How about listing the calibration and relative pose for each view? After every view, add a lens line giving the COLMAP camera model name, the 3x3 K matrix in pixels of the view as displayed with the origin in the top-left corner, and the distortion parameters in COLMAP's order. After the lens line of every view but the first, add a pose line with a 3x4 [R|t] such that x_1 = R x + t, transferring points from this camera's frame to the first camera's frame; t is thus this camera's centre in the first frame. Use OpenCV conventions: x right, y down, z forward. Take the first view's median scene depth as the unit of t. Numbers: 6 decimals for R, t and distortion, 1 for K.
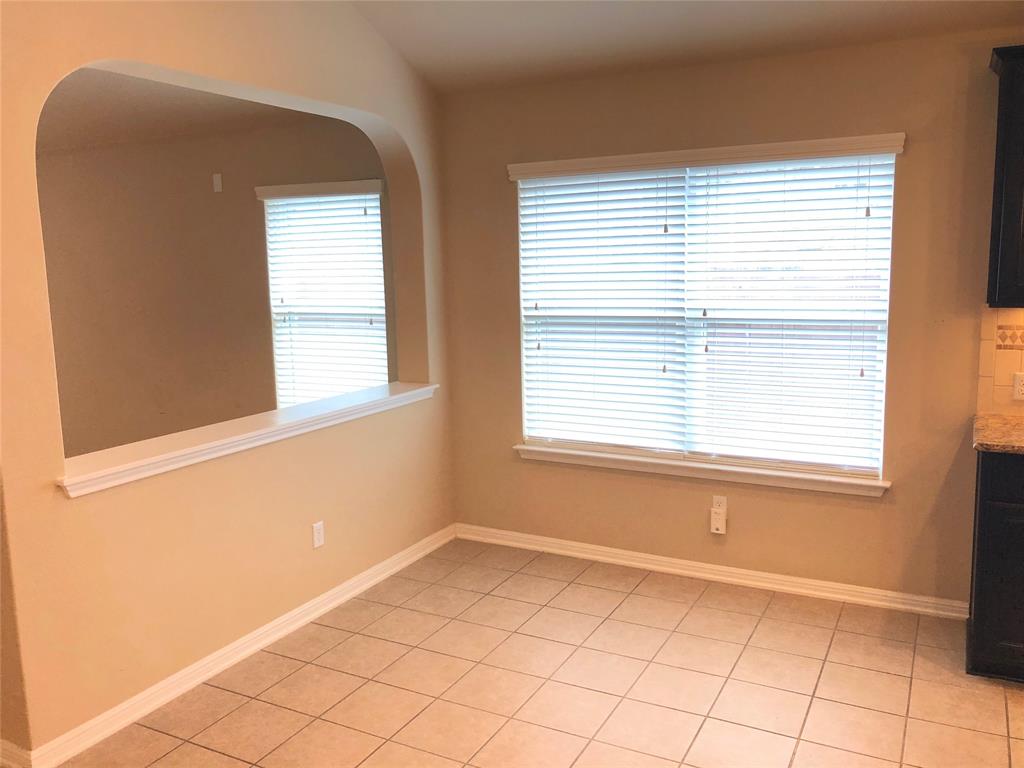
lens RADIAL K [[841.1, 0, 507.6], [0, 841.1, 380.7], [0, 0, 1]] dist [0.042068, -0.055203]
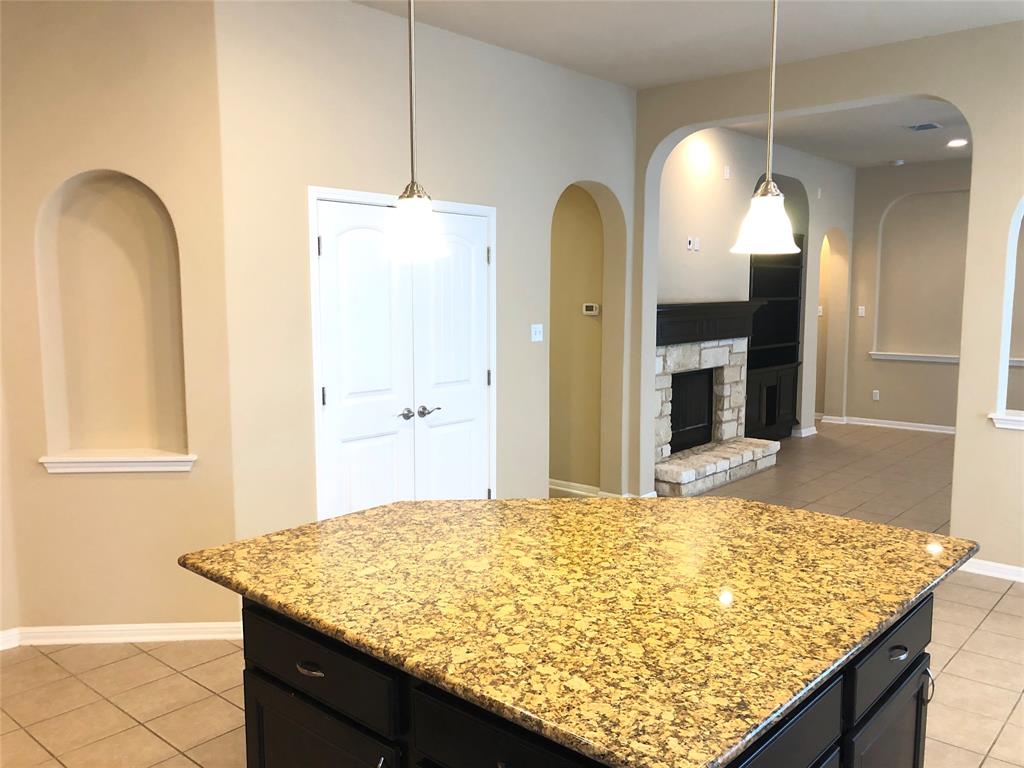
lens RADIAL K [[841.1, 0, 507.3], [0, 841.1, 386.5], [0, 0, 1]] dist [0.042068, -0.055203]
pose [[-0.230743, 0.131680, -0.964063, 0.897023], [-0.134221, 0.977021, 0.165575, -0.060777], [0.963713, 0.167603, -0.207766, 0.256308]]
